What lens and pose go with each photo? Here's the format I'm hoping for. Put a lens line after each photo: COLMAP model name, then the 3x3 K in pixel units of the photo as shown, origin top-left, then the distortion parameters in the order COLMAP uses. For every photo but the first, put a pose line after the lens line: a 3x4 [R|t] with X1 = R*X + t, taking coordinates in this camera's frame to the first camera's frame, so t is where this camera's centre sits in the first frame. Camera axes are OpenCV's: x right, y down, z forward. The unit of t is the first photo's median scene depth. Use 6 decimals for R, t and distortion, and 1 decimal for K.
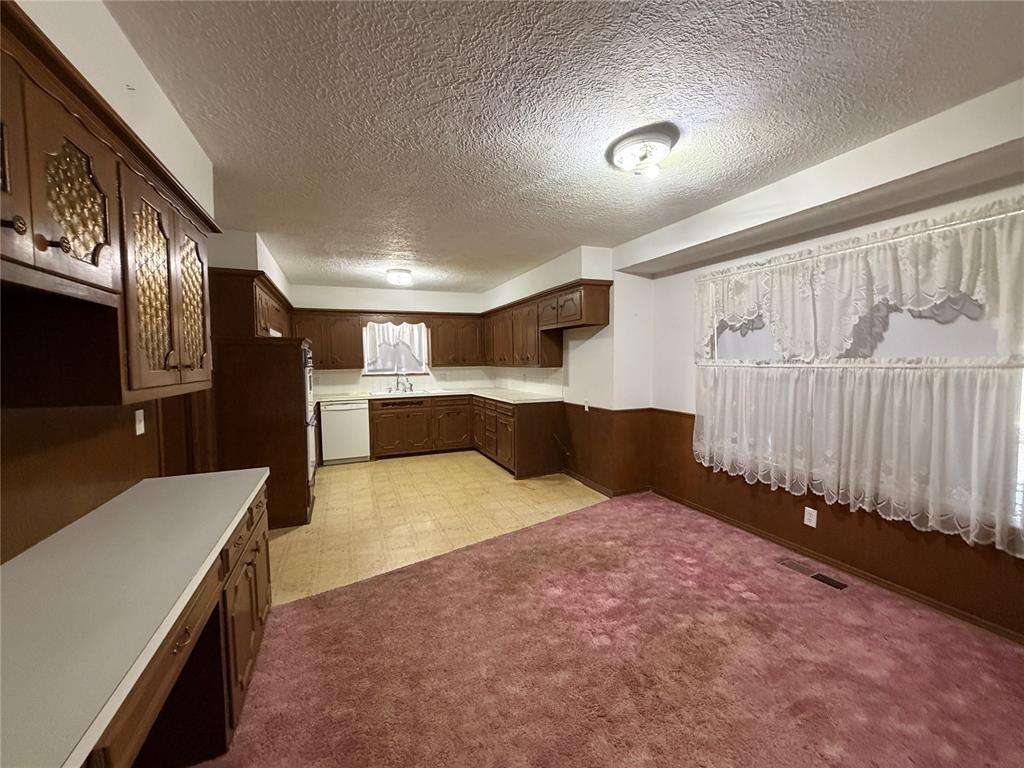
lens RADIAL K [[409.2, 0, 510.2], [0, 409.2, 383.4], [0, 0, 1]] dist [0.000056, -0.000120]
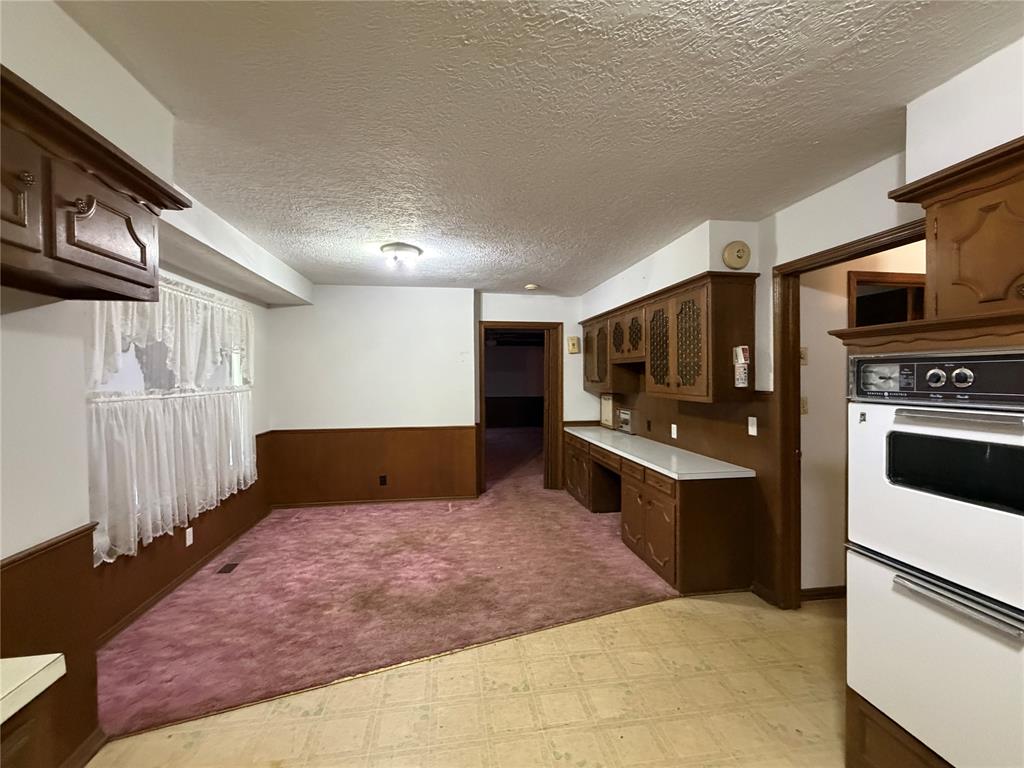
lens RADIAL K [[440.3, 0, 512.4], [0, 440.3, 384.5], [0, 0, 1]] dist [0.003300, 0.000086]
pose [[-0.973358, 0.012229, 0.228963, -0.197490], [0.029198, 0.997058, 0.070872, -0.069507], [-0.227423, 0.075670, -0.970852, 1.072184]]
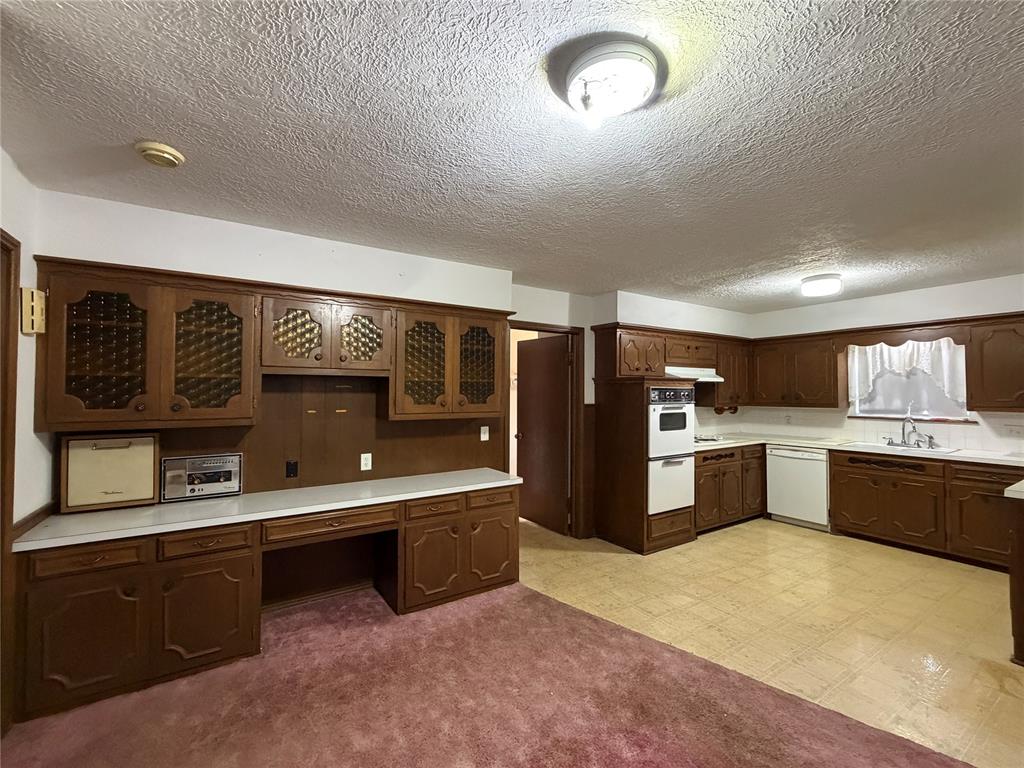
lens RADIAL K [[440.3, 0, 510.5], [0, 440.3, 384.9], [0, 0, 1]] dist [0.003300, 0.000086]
pose [[0.185915, -0.002113, -0.982564, 0.393105], [-0.059603, 0.998132, -0.013424, -0.038336], [0.980756, 0.061059, 0.185441, 0.312732]]
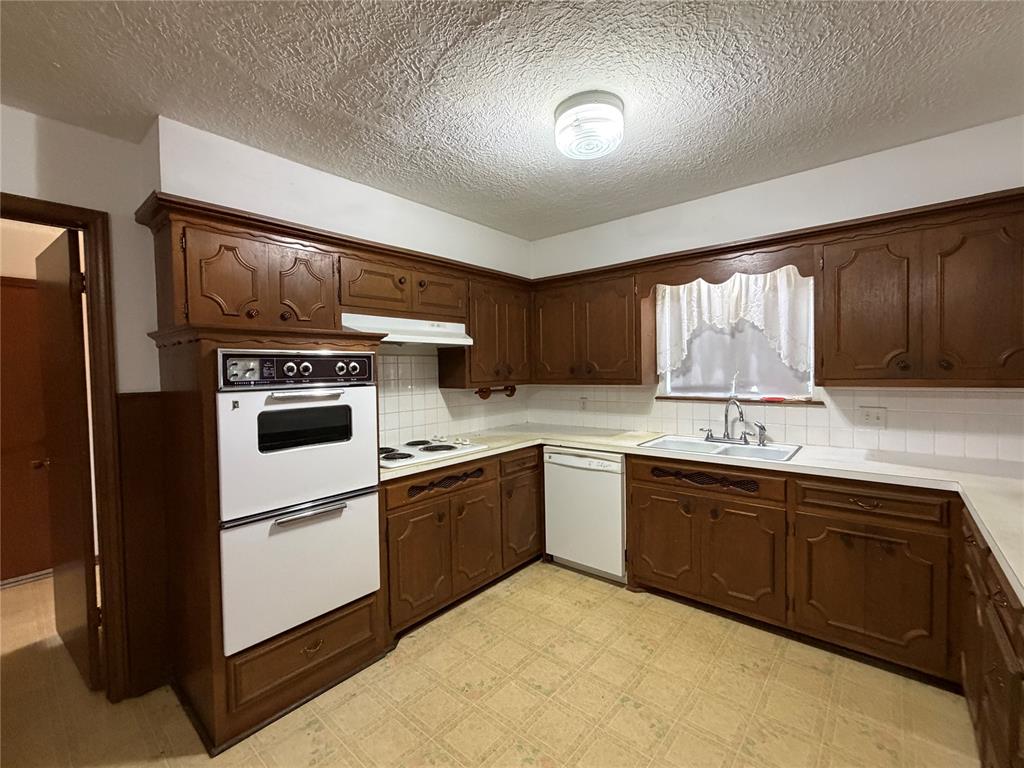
lens RADIAL K [[440.3, 0, 508.4], [0, 440.3, 381.6], [0, 0, 1]] dist [0.003300, 0.000086]
pose [[0.449749, 0.031372, -0.892604, 0.036722], [-0.039531, 0.999103, 0.015197, -0.050302], [0.892280, 0.028450, 0.450586, 0.761958]]
